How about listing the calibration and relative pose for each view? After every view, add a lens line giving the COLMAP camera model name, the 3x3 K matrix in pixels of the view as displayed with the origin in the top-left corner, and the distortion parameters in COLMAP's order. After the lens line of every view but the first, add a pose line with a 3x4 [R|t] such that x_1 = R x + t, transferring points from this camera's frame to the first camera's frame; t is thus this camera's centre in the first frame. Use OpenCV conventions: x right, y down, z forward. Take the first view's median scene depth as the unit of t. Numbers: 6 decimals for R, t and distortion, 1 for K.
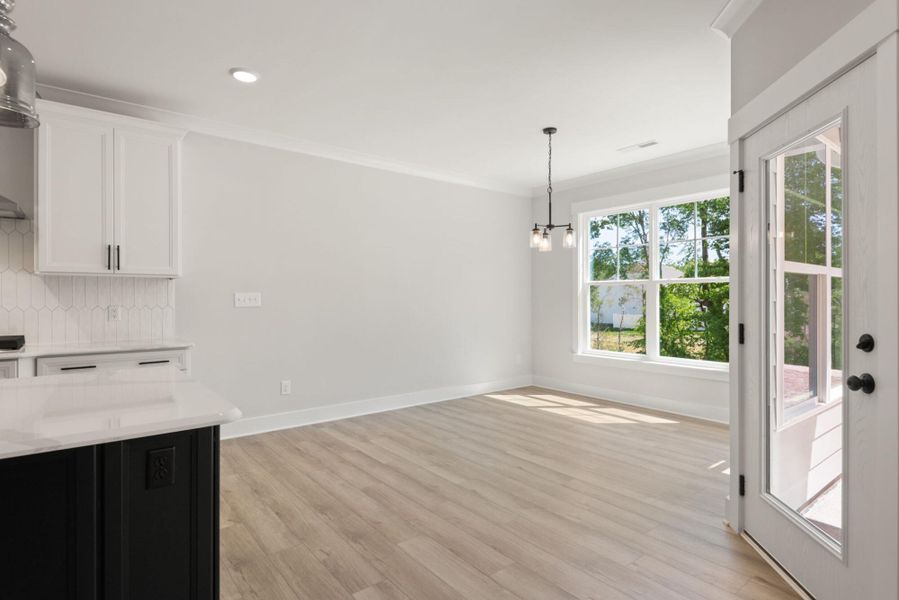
lens RADIAL K [[458.5, 0, 447.1], [0, 458.5, 295.4], [0, 0, 1]] dist [0.000756, -0.000333]
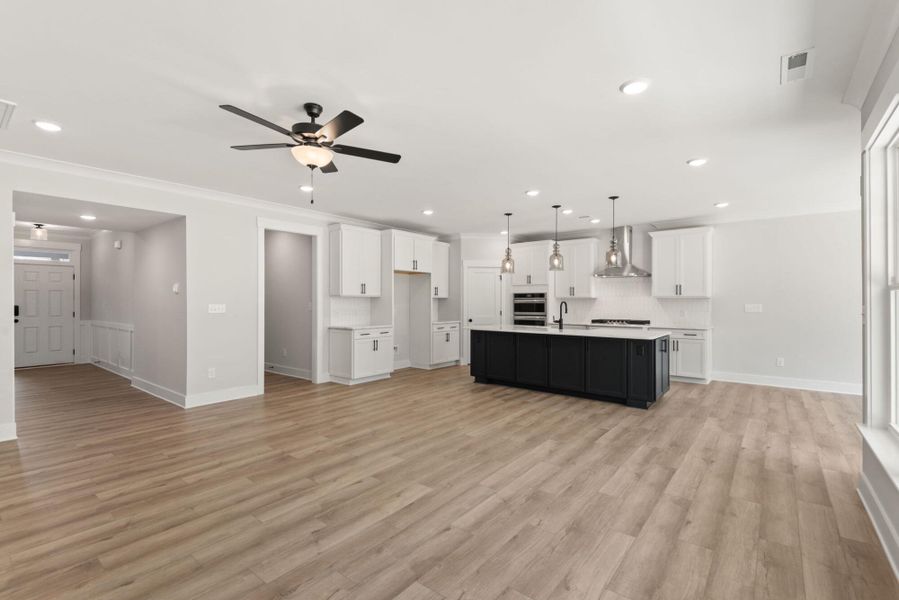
lens RADIAL K [[412.1, 0, 448.1], [0, 412.1, 300.9], [0, 0, 1]] dist [0.002258, -0.002172]
pose [[0.222830, -0.003010, -0.974853, 1.069112], [0.003958, 0.999990, -0.002183, -0.025164], [0.974849, -0.003372, 0.222840, -0.627218]]
